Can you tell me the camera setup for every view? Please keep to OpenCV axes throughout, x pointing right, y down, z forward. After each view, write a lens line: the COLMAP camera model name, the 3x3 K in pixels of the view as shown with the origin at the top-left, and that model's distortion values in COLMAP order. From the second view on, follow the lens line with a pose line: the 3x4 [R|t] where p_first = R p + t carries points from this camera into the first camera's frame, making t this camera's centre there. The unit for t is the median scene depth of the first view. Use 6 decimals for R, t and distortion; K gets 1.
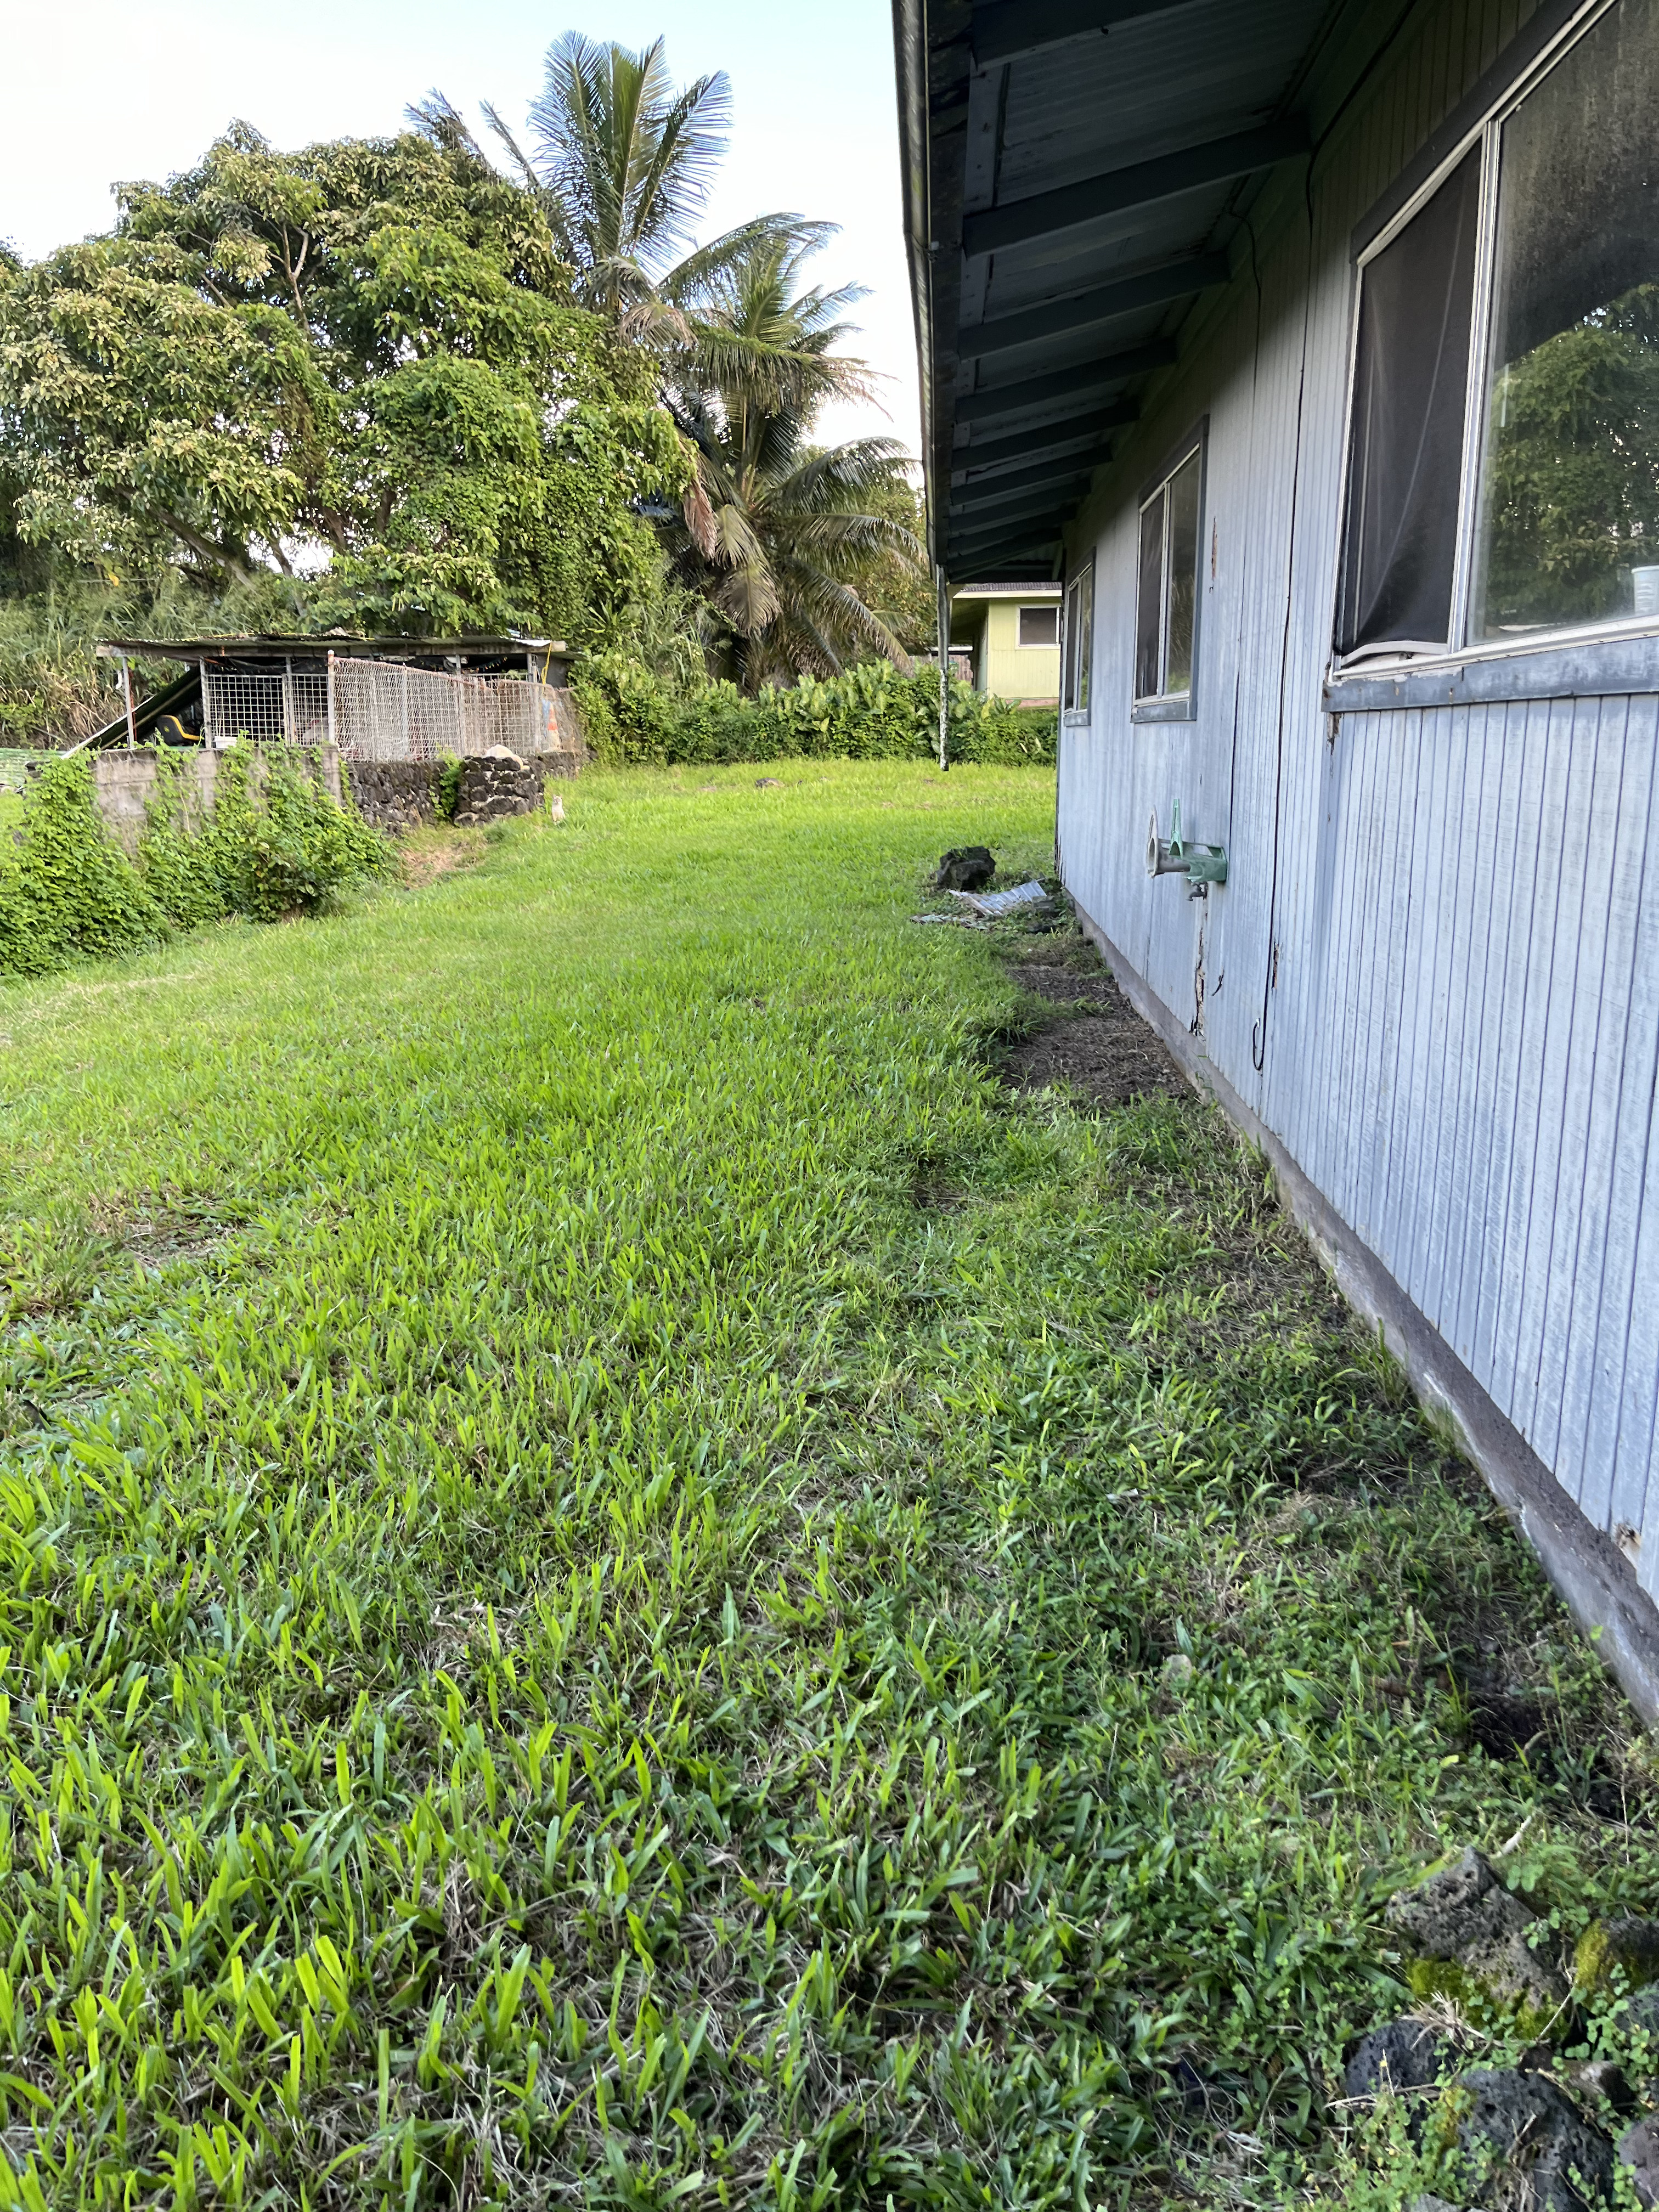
lens RADIAL K [[1679.7, 0, 830.3], [0, 1679.7, 1102.1], [0, 0, 1]] dist [0.065407, -0.089849]
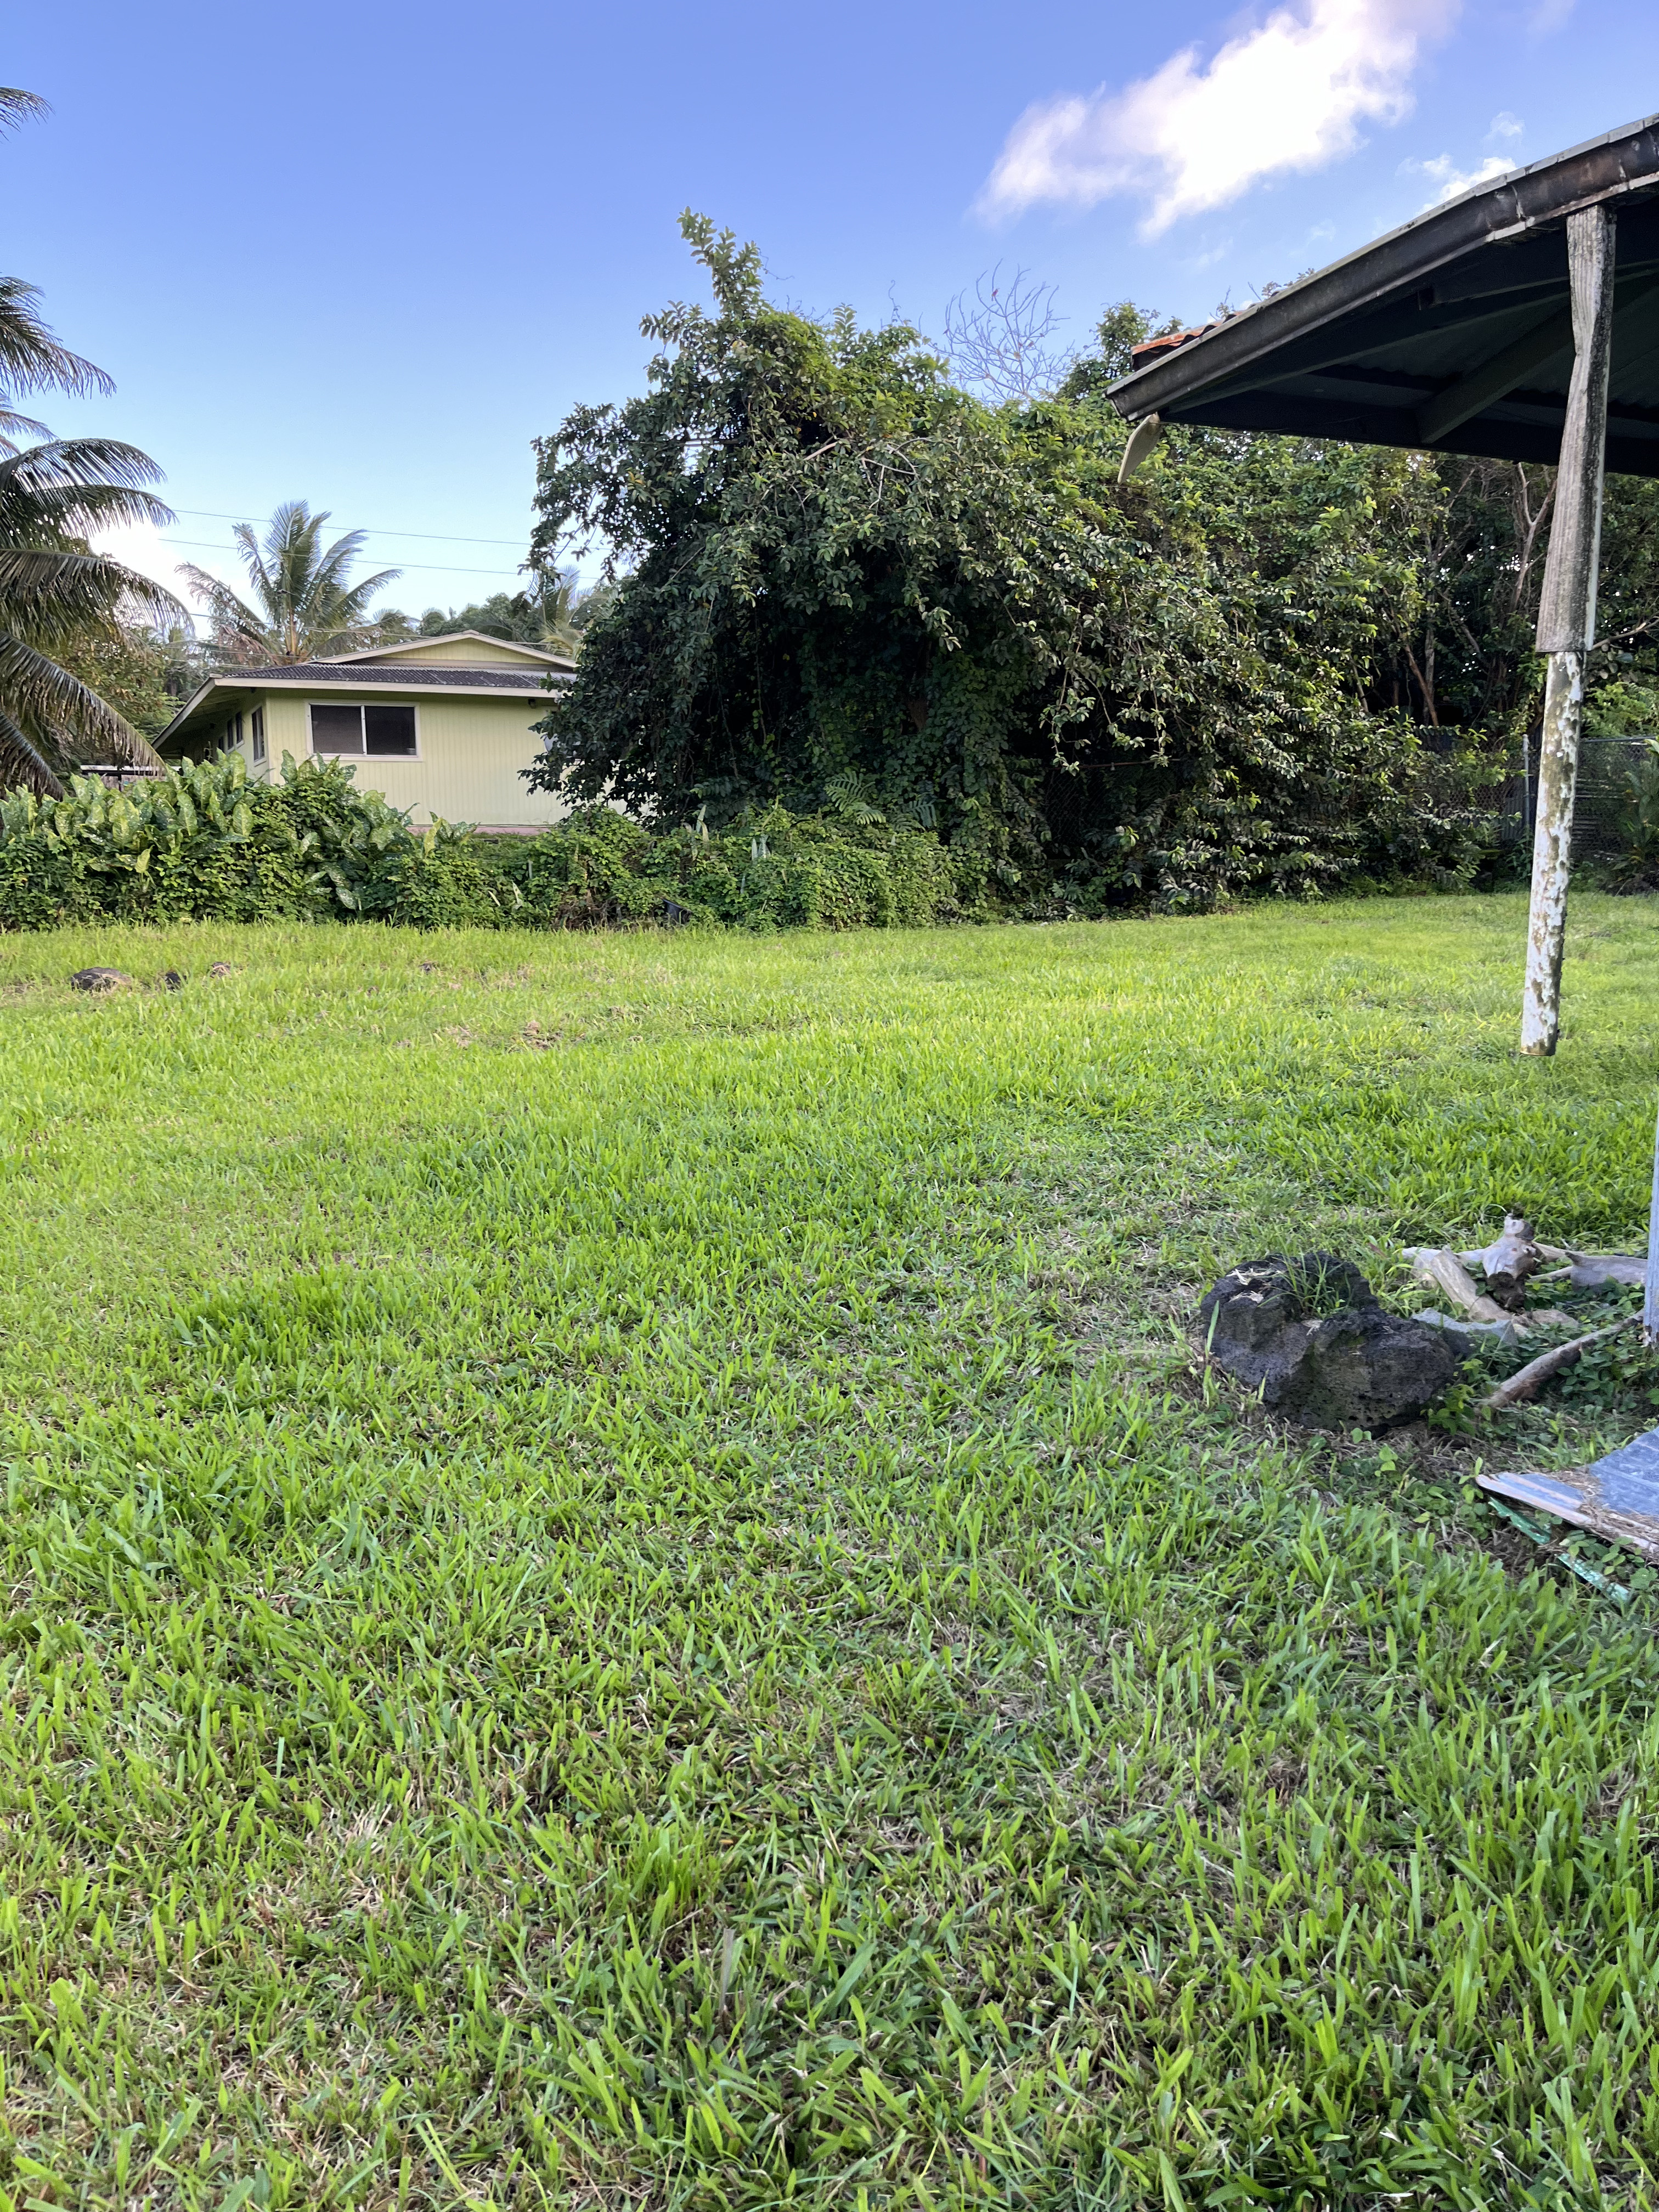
lens RADIAL K [[1679.7, 0, 827.1], [0, 1679.7, 1107.4], [0, 0, 1]] dist [0.065407, -0.089849]
pose [[0.883146, -0.069127, 0.463976, -0.069131], [0.103019, 0.993517, -0.048068, -0.091571], [-0.457645, 0.090250, 0.884543, 0.402469]]
